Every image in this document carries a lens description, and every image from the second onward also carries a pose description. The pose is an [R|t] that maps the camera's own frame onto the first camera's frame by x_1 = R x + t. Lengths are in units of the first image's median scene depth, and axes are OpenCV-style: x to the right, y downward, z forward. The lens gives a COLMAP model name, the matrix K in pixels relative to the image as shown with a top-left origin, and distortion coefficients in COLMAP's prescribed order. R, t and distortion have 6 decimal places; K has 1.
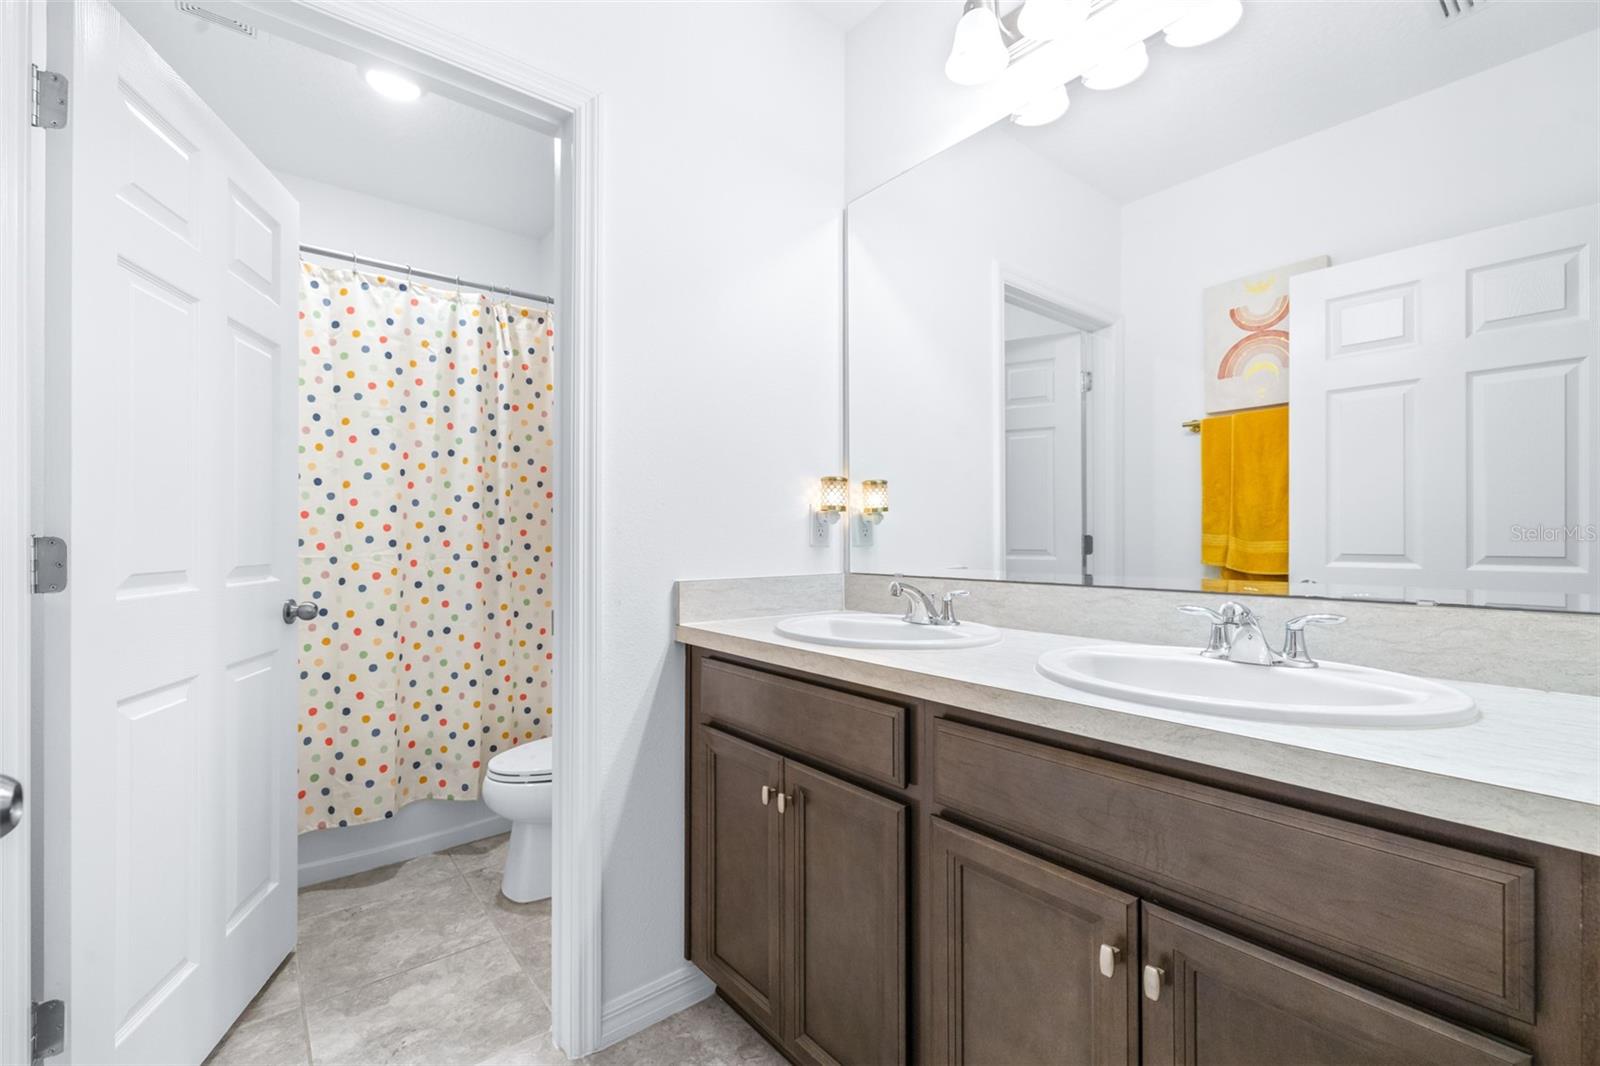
lens RADIAL K [[697.3, 0, 795.1], [0, 697.3, 526.7], [0, 0, 1]] dist [0.000519, 0.000227]
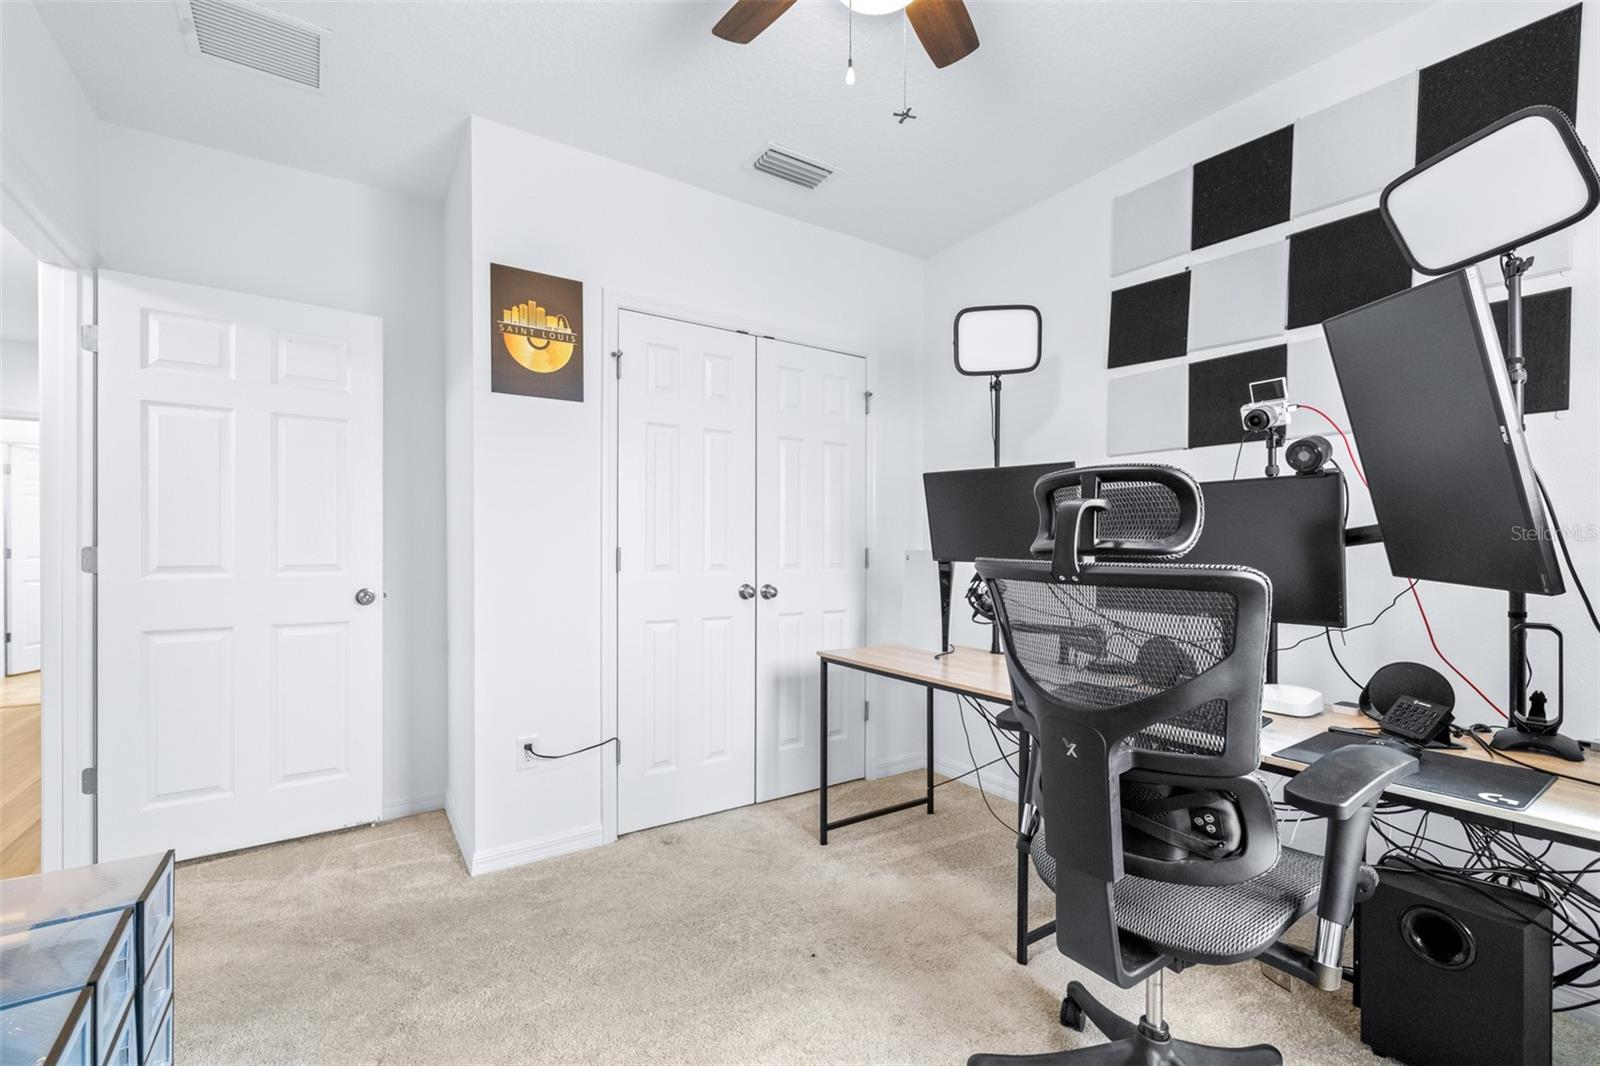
lens RADIAL K [[699.9, 0, 798.0], [0, 699.9, 549.2], [0, 0, 1]] dist [0.000527, 0.000042]
pose [[0.043652, -0.007089, 0.999022, -0.111895], [-0.007286, 0.999946, 0.007413, -0.001186], [-0.999020, -0.007602, 0.043598, -0.096336]]
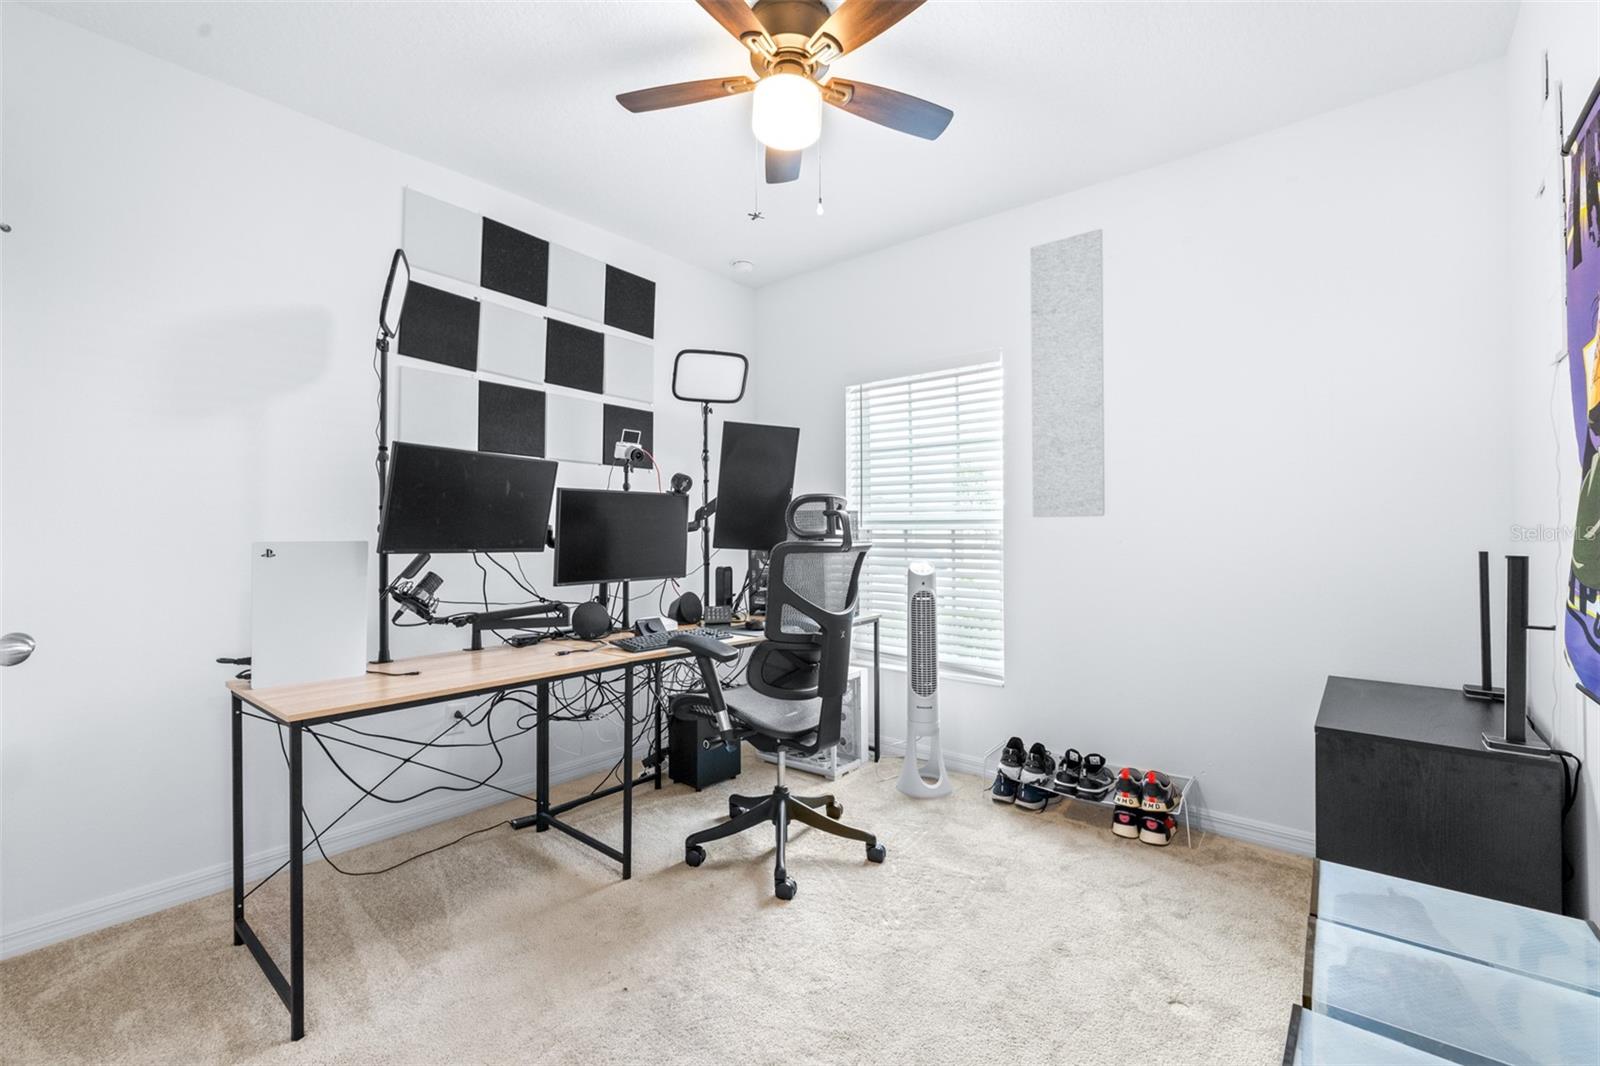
lens RADIAL K [[684.1, 0, 809.1], [0, 684.1, 526.8], [0, 0, 1]] dist [0.001522, 0.000205]
pose [[-0.964573, 0.001583, -0.263810, 2.170151], [0.004626, 0.999930, -0.010916, -0.000118], [0.263774, -0.011750, -0.964513, 2.048887]]
